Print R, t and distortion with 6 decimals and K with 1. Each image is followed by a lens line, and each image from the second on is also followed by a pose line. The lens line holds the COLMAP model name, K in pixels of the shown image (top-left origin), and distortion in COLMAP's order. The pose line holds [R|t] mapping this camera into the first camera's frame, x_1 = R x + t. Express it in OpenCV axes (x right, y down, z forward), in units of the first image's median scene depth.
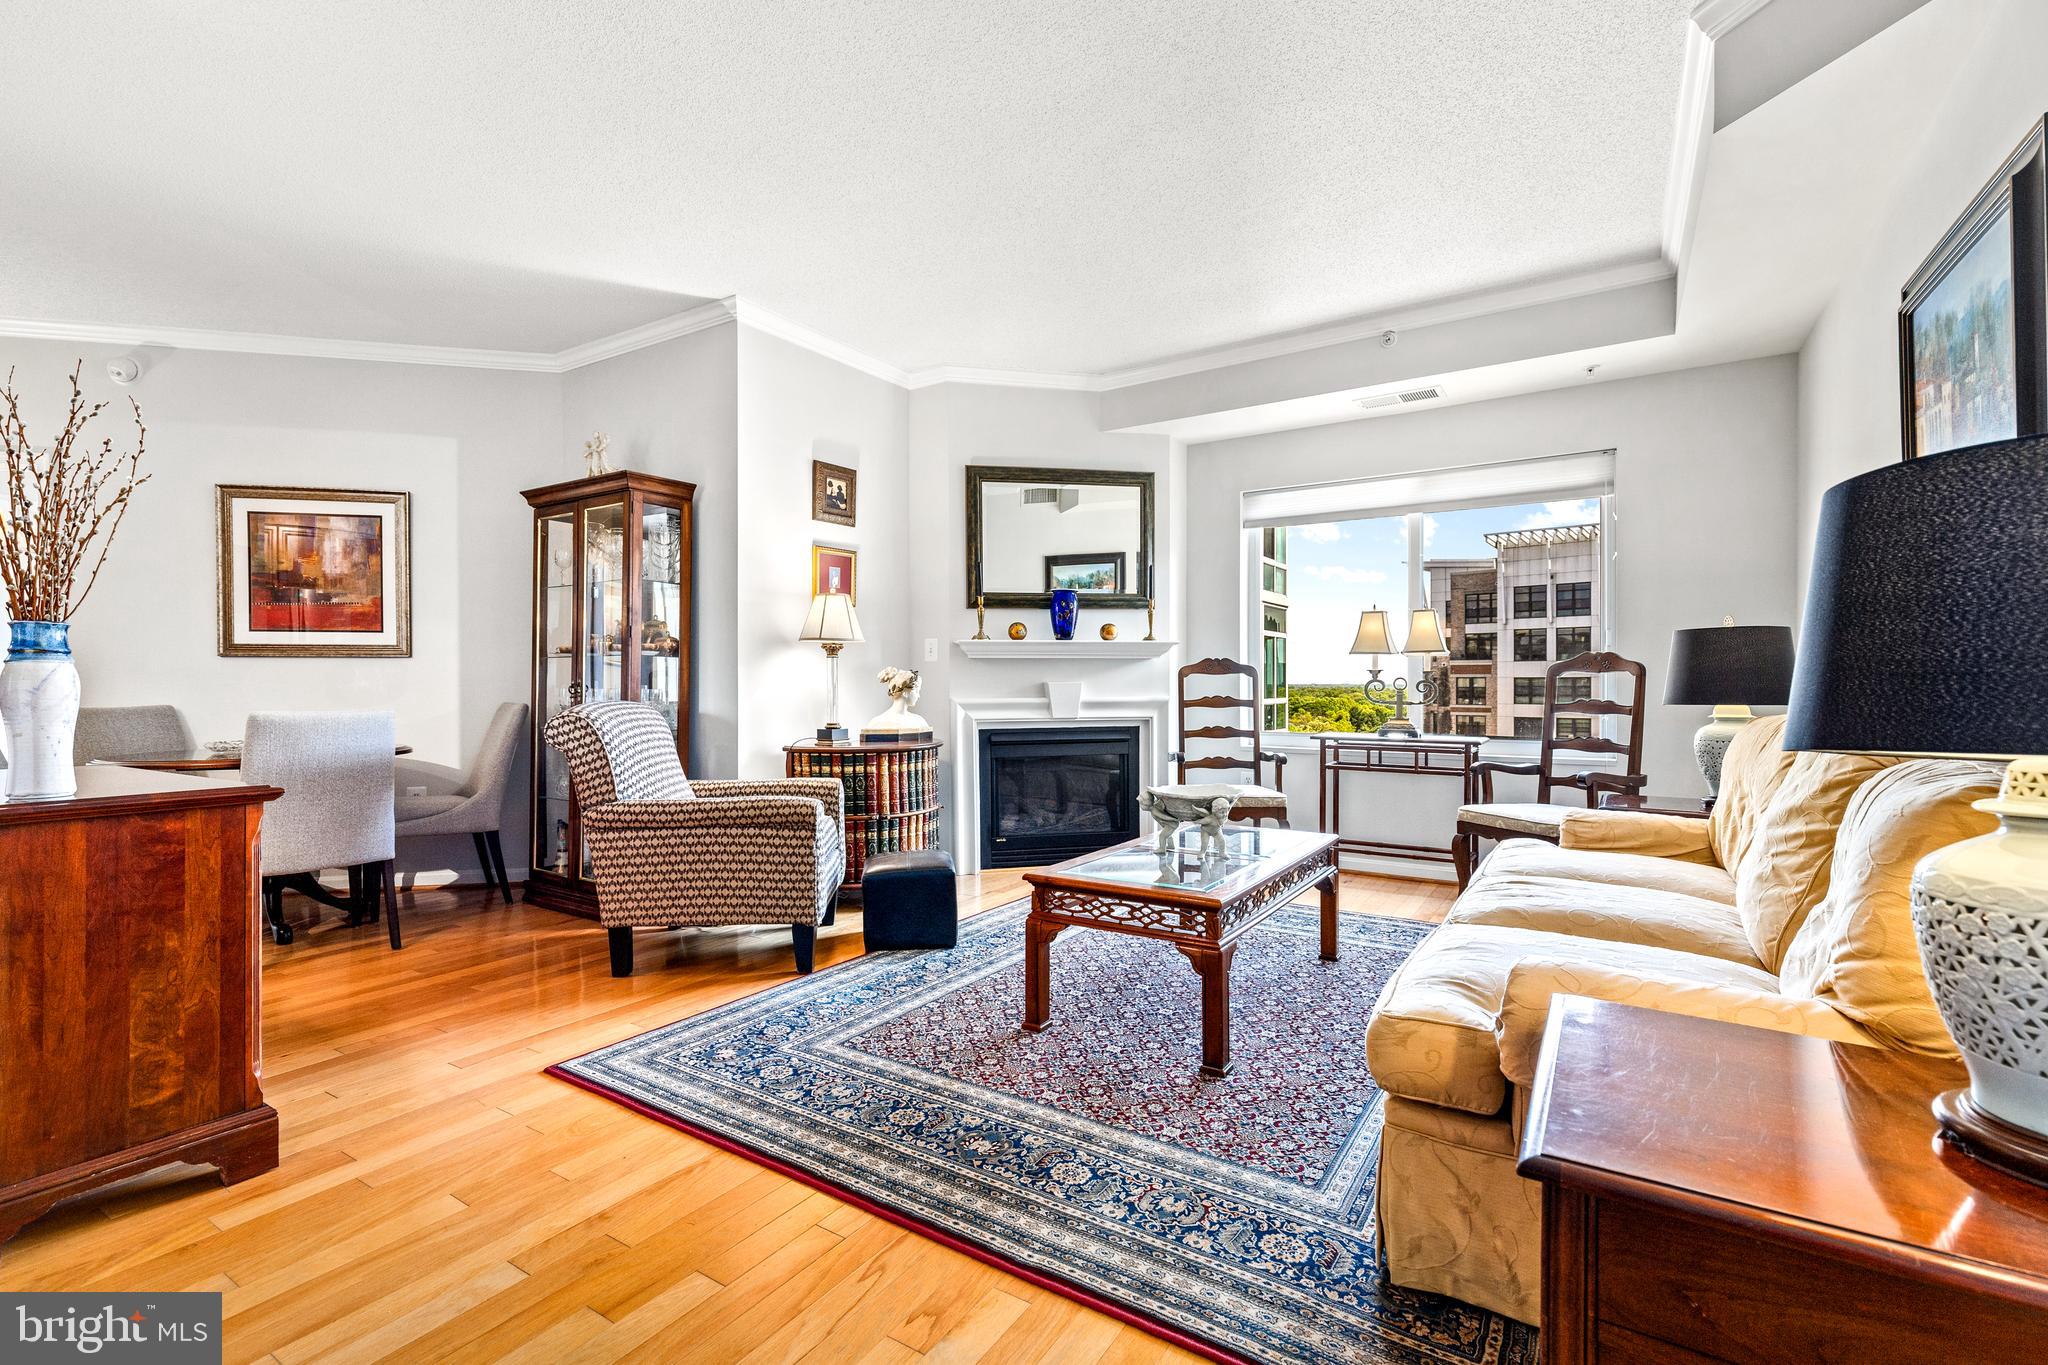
lens RADIAL K [[914.6, 0, 1016.7], [0, 914.6, 685.5], [0, 0, 1]] dist [0.008326, -0.000519]
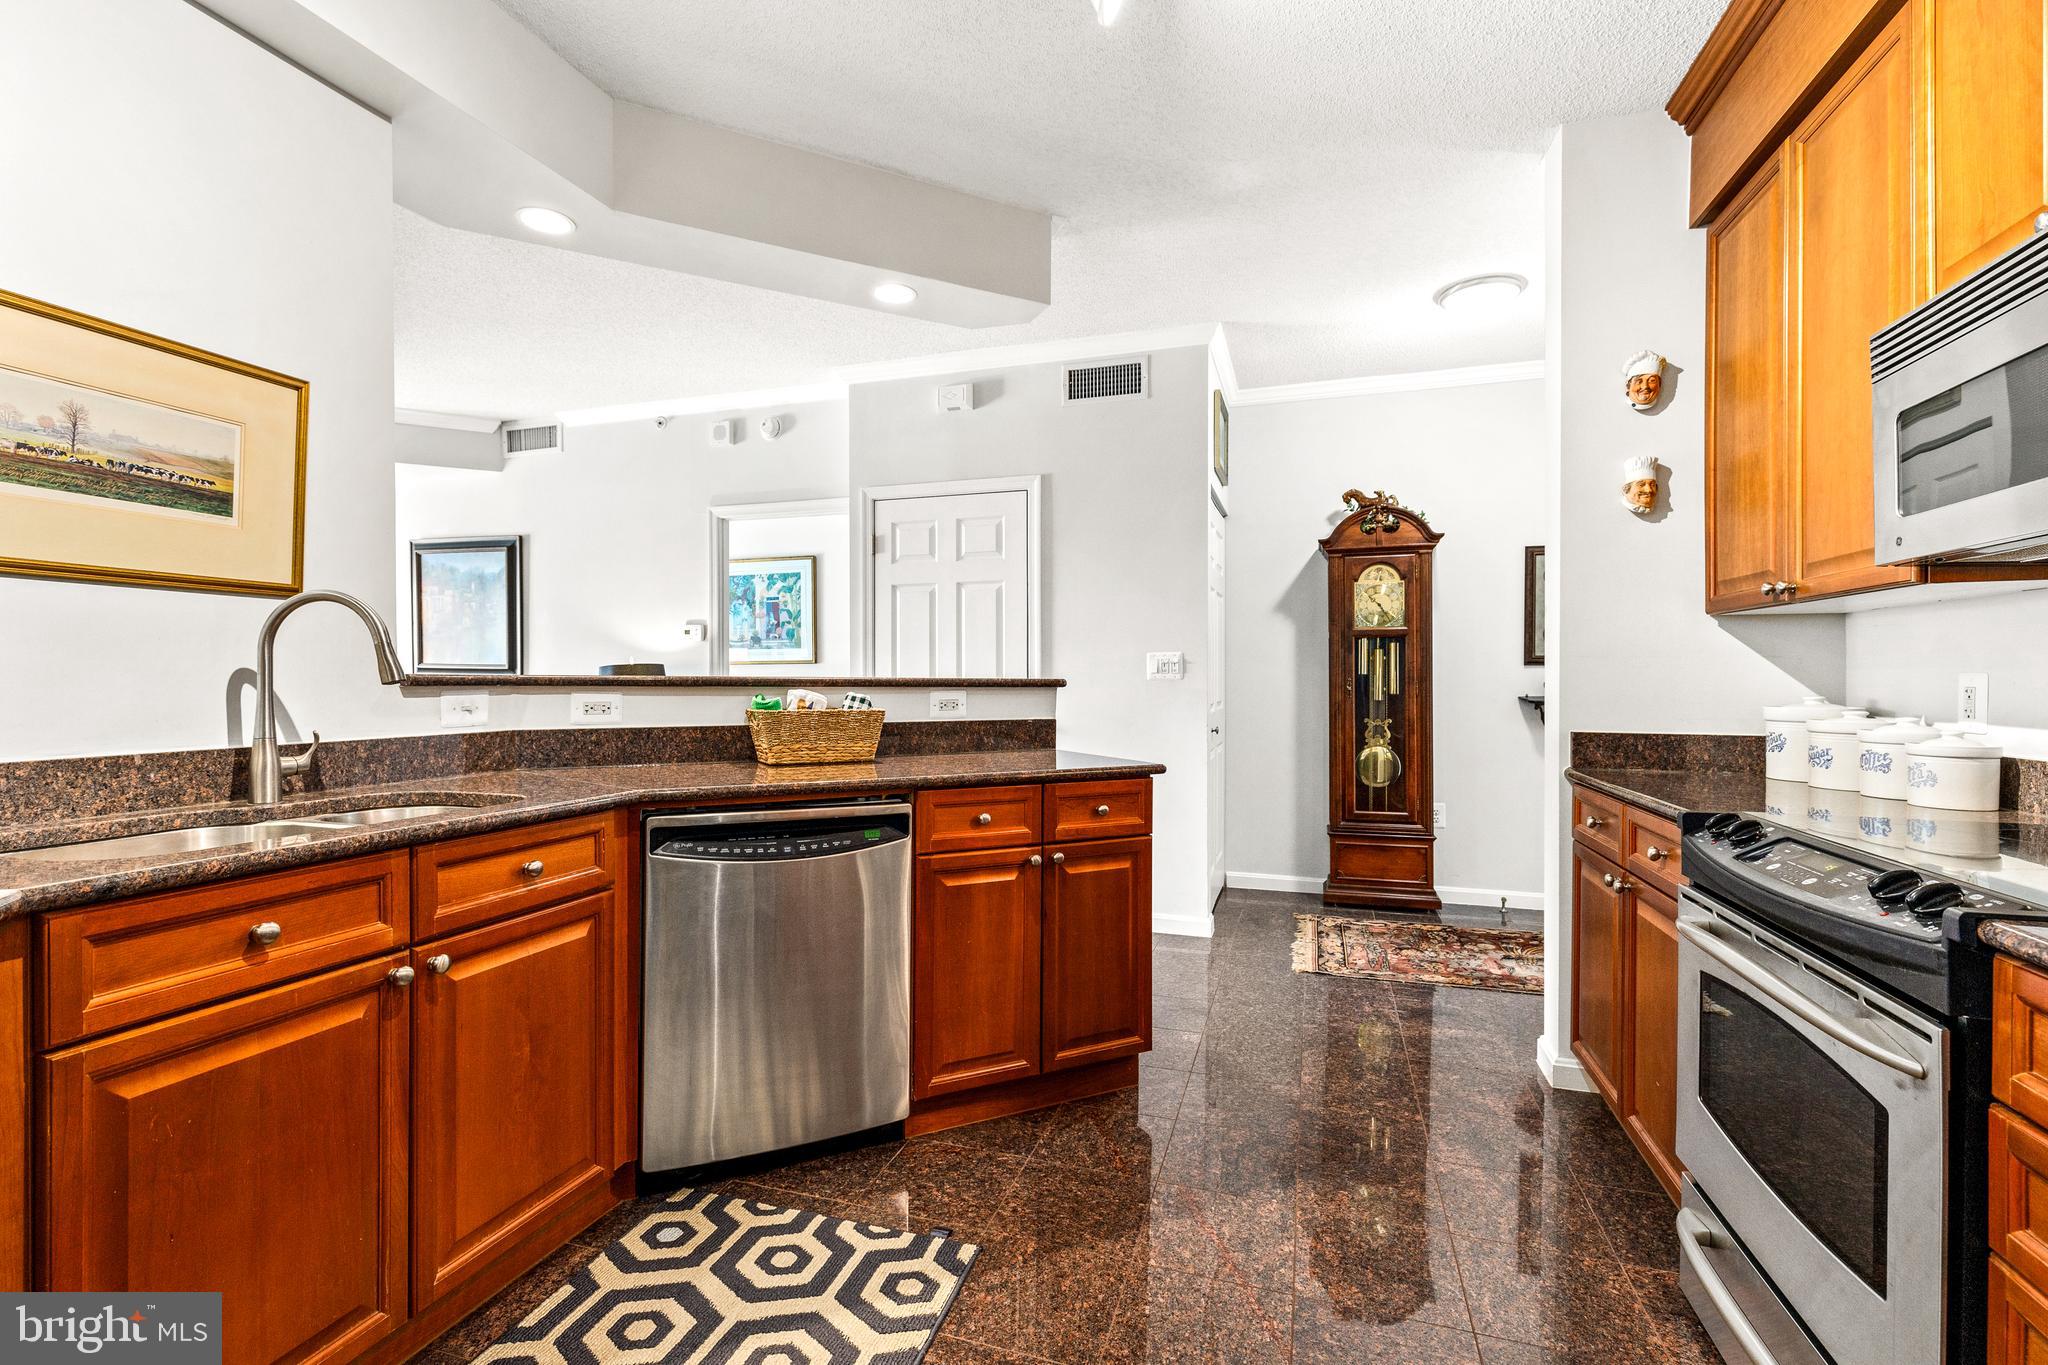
lens RADIAL K [[917.2, 0, 1016.7], [0, 917.2, 681.4], [0, 0, 1]] dist [0.005604, -0.000999]
pose [[-0.252286, -0.000947, 0.967652, -0.974268], [0.003599, 0.999992, 0.001917, -0.025204], [-0.967646, 0.003966, -0.252281, 0.022042]]
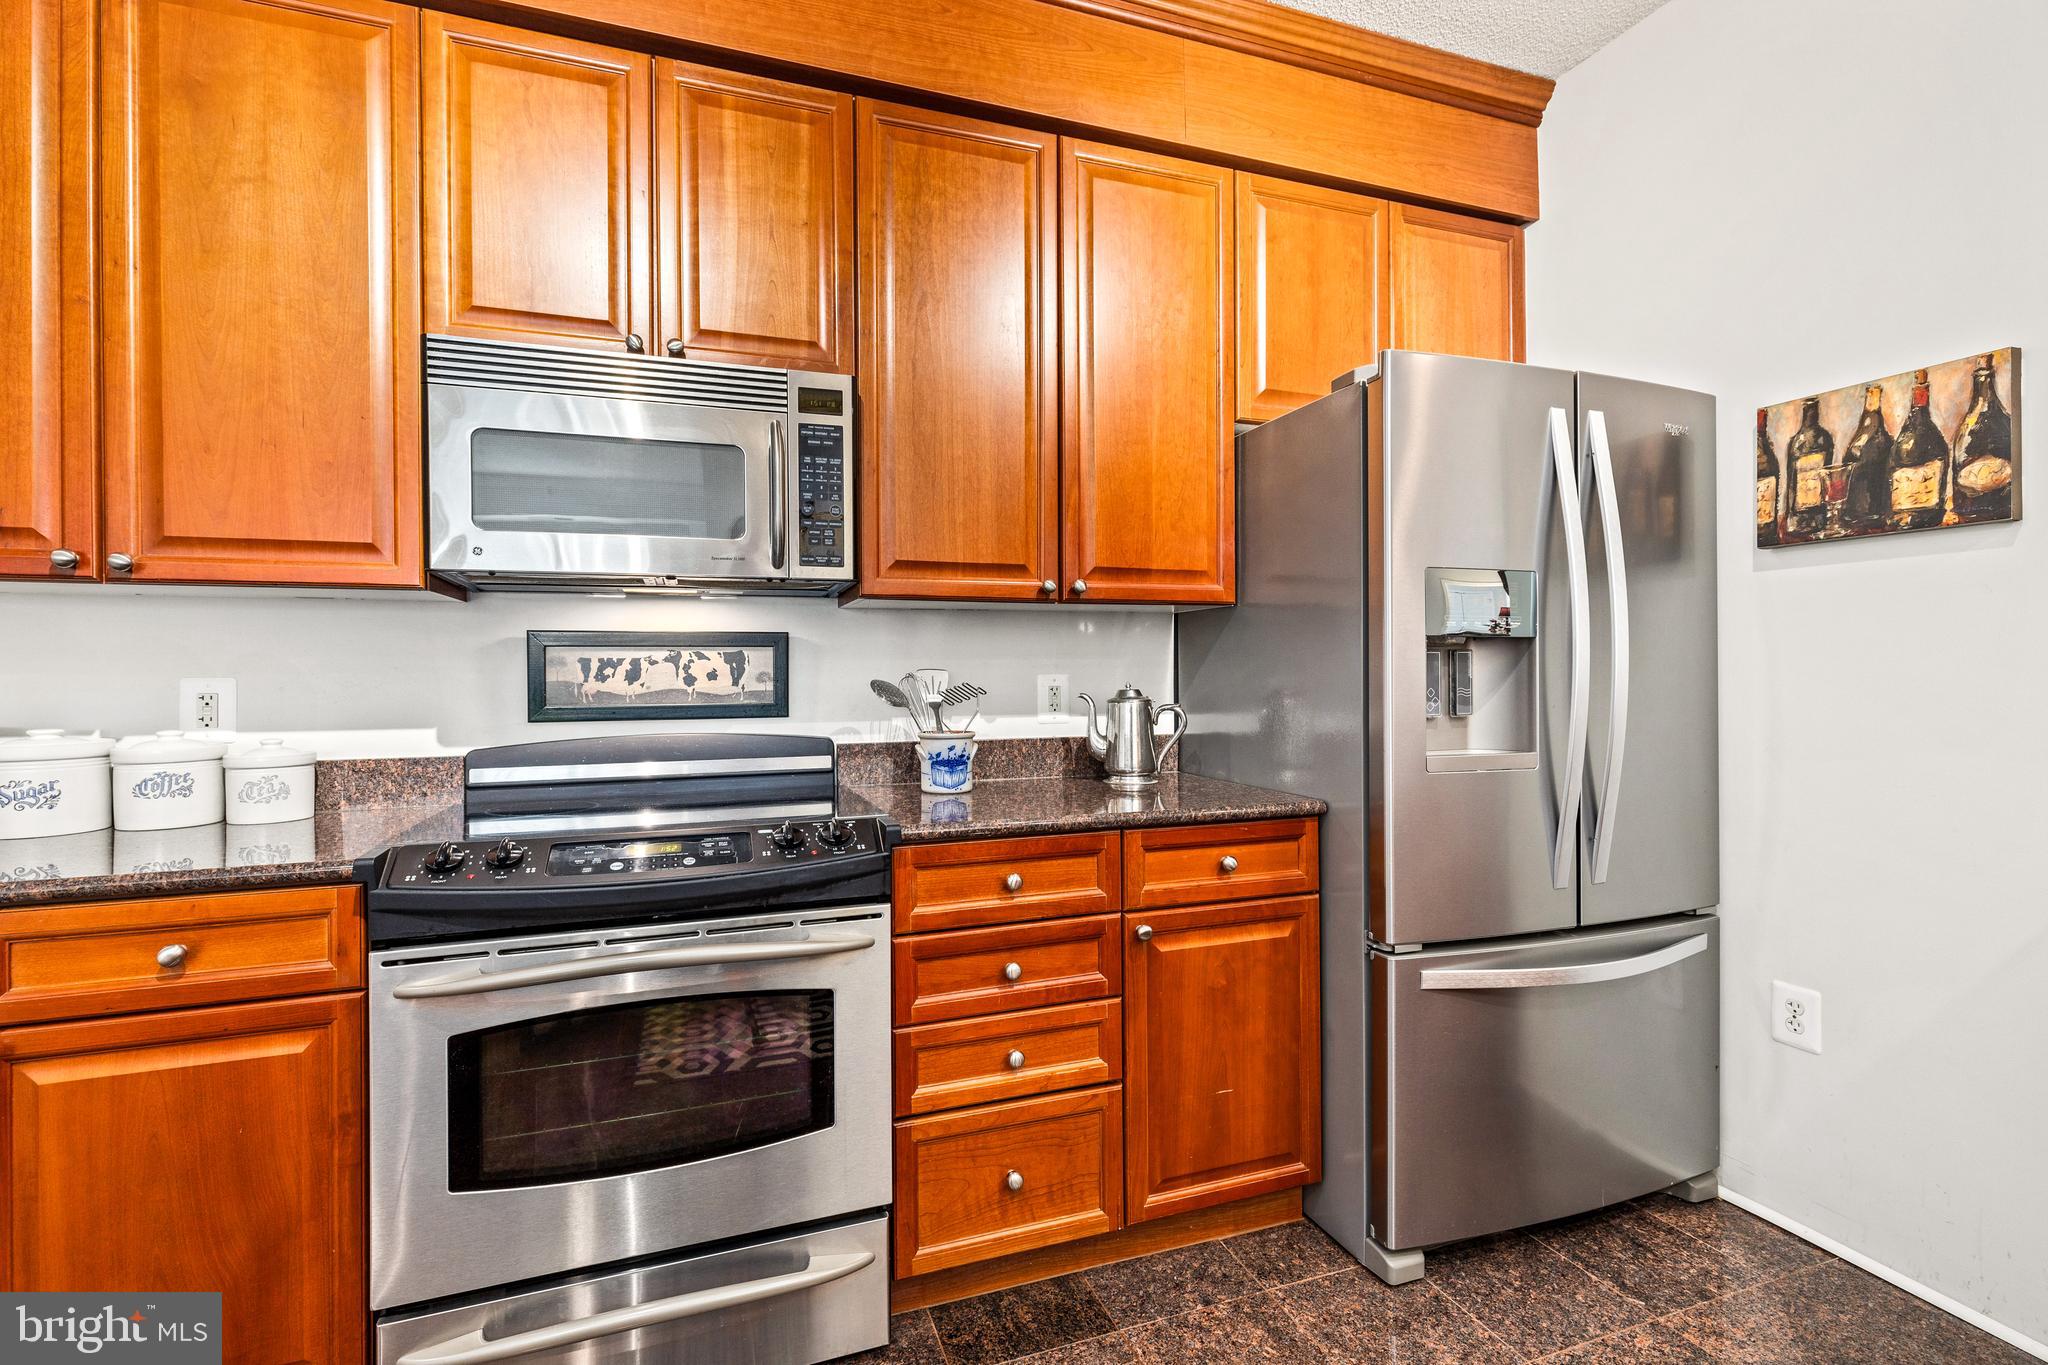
lens RADIAL K [[908.0, 0, 1025.3], [0, 908.0, 672.2], [0, 0, 1]] dist [0.001576, -0.000512]
pose [[-0.610089, 0.005086, -0.792317, -0.574564], [0.006642, 0.999977, 0.001305, -0.028029], [0.792305, -0.004466, -0.610109, 0.000044]]
